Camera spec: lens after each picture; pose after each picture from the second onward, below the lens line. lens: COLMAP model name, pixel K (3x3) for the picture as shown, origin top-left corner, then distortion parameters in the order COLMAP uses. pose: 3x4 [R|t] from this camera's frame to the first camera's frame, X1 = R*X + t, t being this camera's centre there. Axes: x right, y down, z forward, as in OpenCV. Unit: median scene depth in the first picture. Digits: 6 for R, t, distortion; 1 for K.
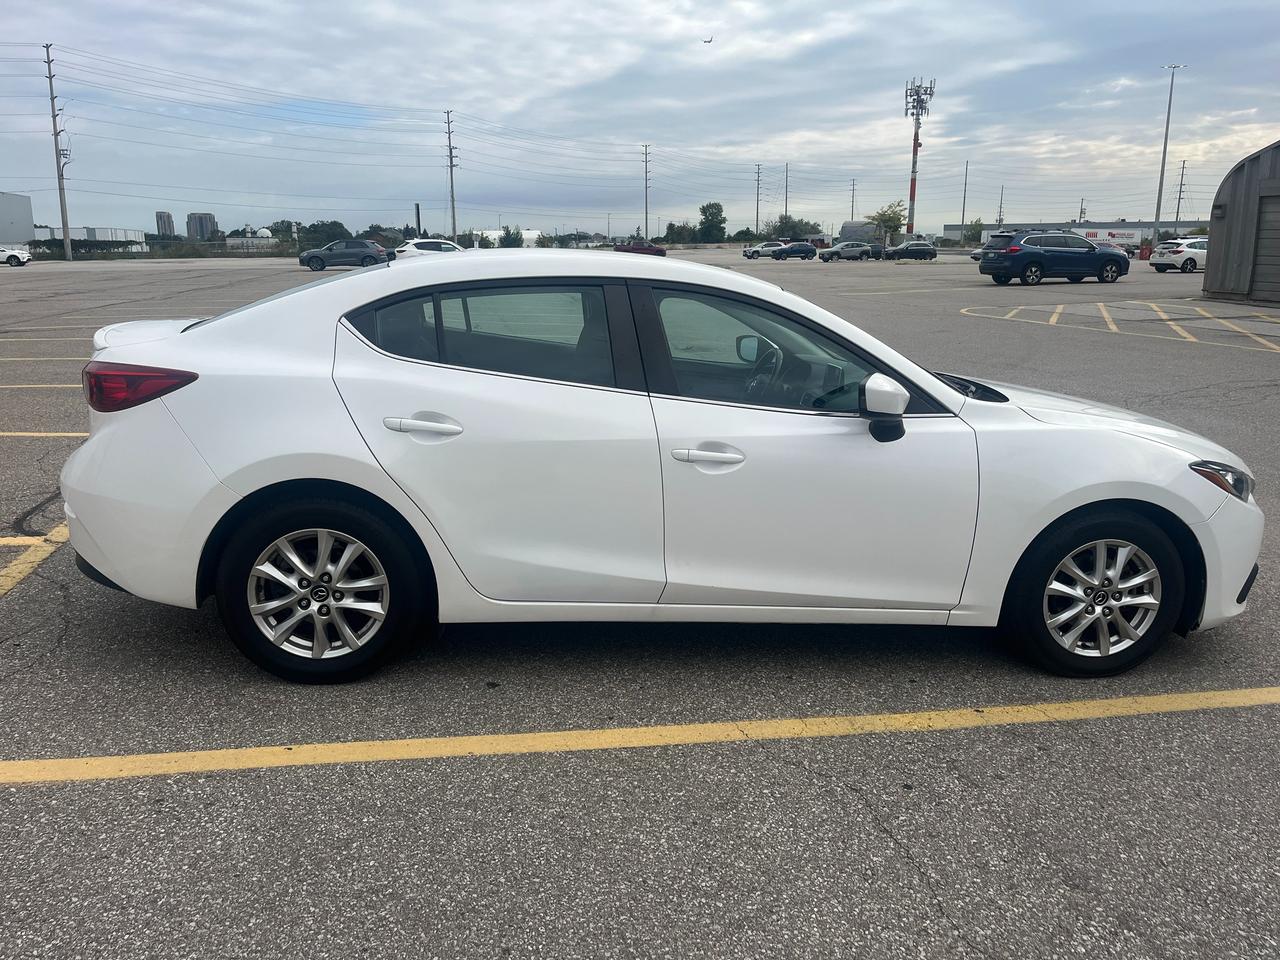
lens RADIAL K [[972.1, 0, 640.5], [0, 972.1, 467.6], [0, 0, 1]] dist [0.048488, -0.084554]
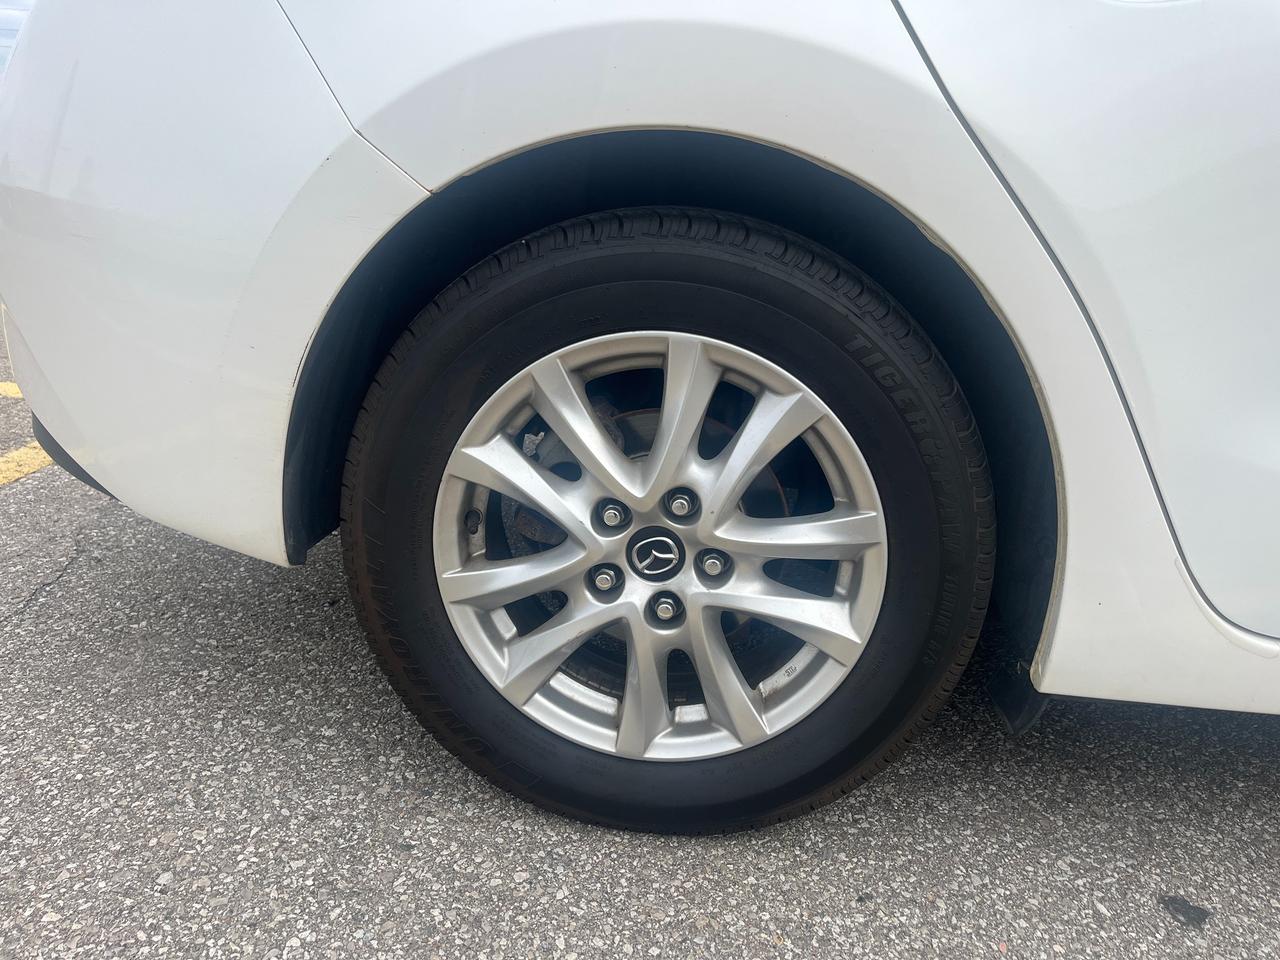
lens RADIAL K [[972.1, 0, 637.9], [0, 972.1, 474.1], [0, 0, 1]] dist [0.048488, -0.084554]
pose [[0.973243, 0.078708, -0.215877, -0.270286], [-0.064770, 0.995378, 0.070905, 0.082928], [0.220460, -0.055025, 0.973843, 0.705366]]
